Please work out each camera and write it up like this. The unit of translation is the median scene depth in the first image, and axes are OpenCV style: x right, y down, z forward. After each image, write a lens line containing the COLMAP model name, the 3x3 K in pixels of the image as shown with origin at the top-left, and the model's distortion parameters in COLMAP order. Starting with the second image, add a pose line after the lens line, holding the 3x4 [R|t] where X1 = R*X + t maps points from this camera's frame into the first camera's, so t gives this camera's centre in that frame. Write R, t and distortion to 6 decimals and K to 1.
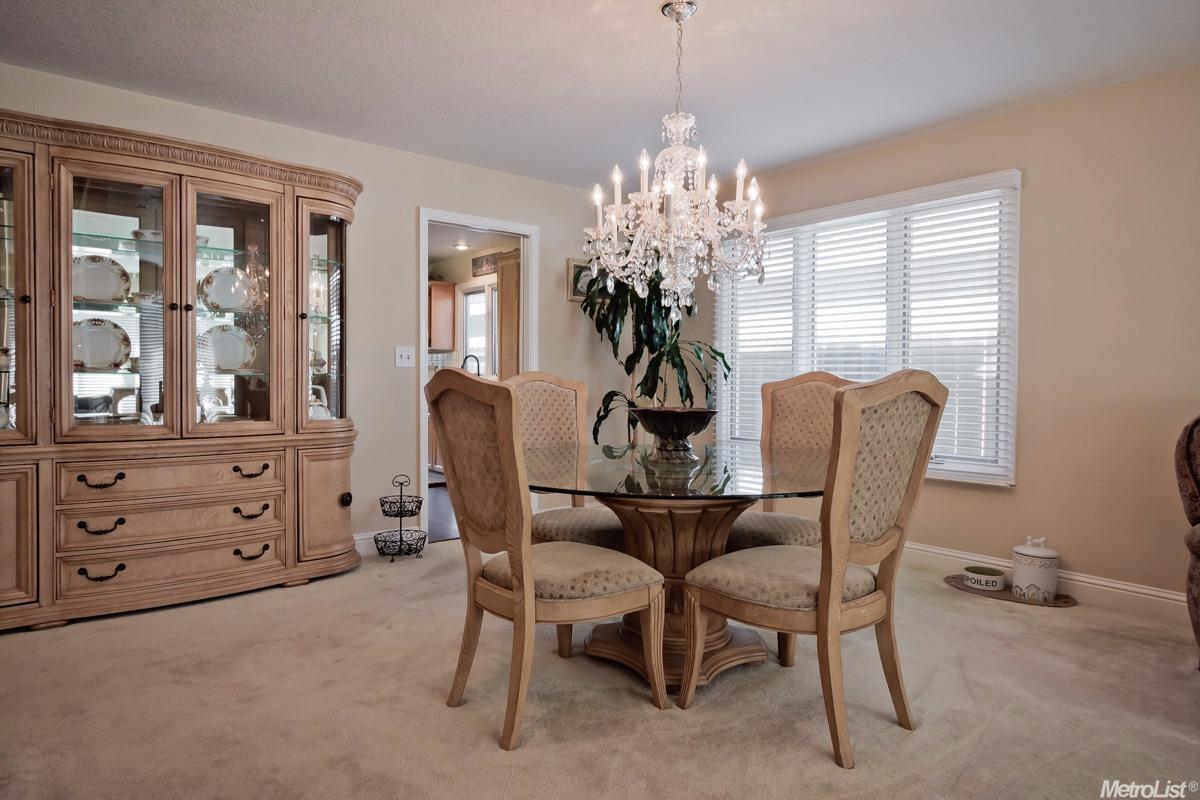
lens RADIAL K [[714.7, 0, 600.0], [0, 714.7, 400.0], [0, 0, 1]] dist [0.000284, -0.000002]
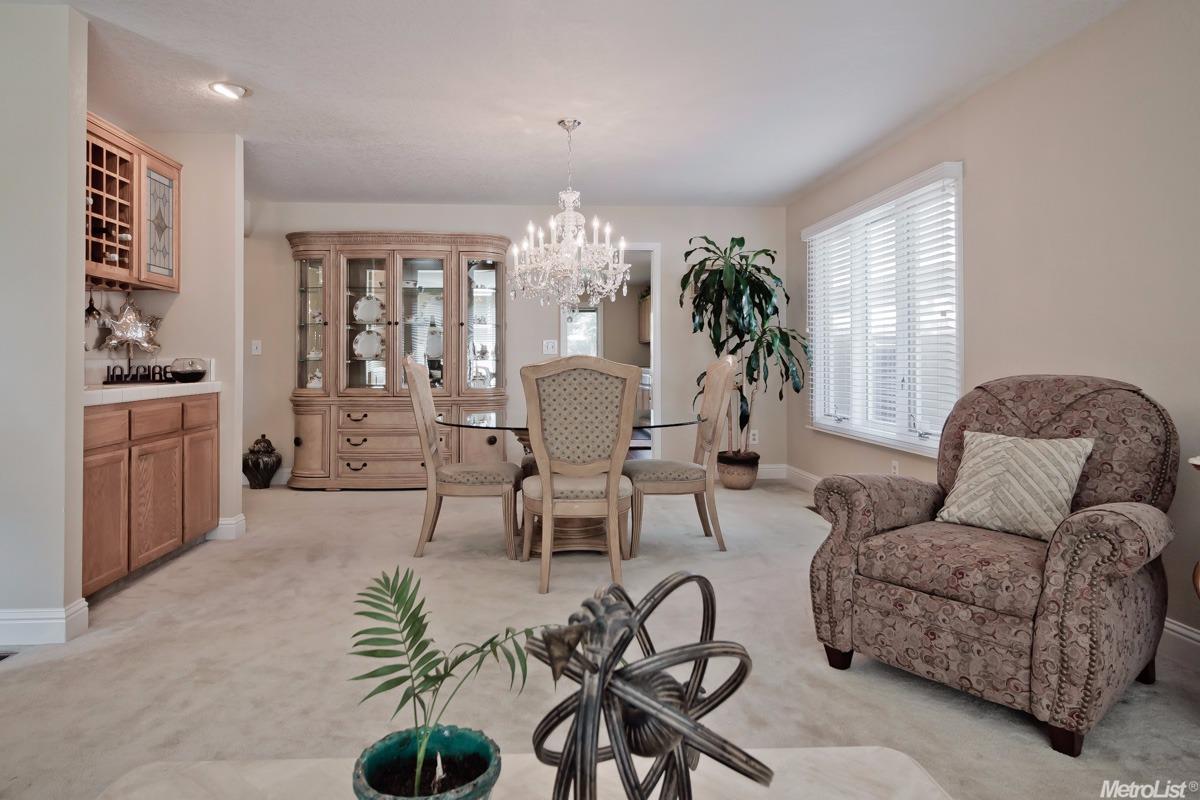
lens RADIAL K [[715.8, 0, 591.2], [0, 715.8, 372.7], [0, 0, 1]] dist [0.000624, -0.001330]
pose [[0.822919, 0.002668, -0.568153, 0.871608], [-0.011624, 0.999859, -0.012140, 0.010404], [0.568040, 0.016595, 0.822834, -0.201709]]
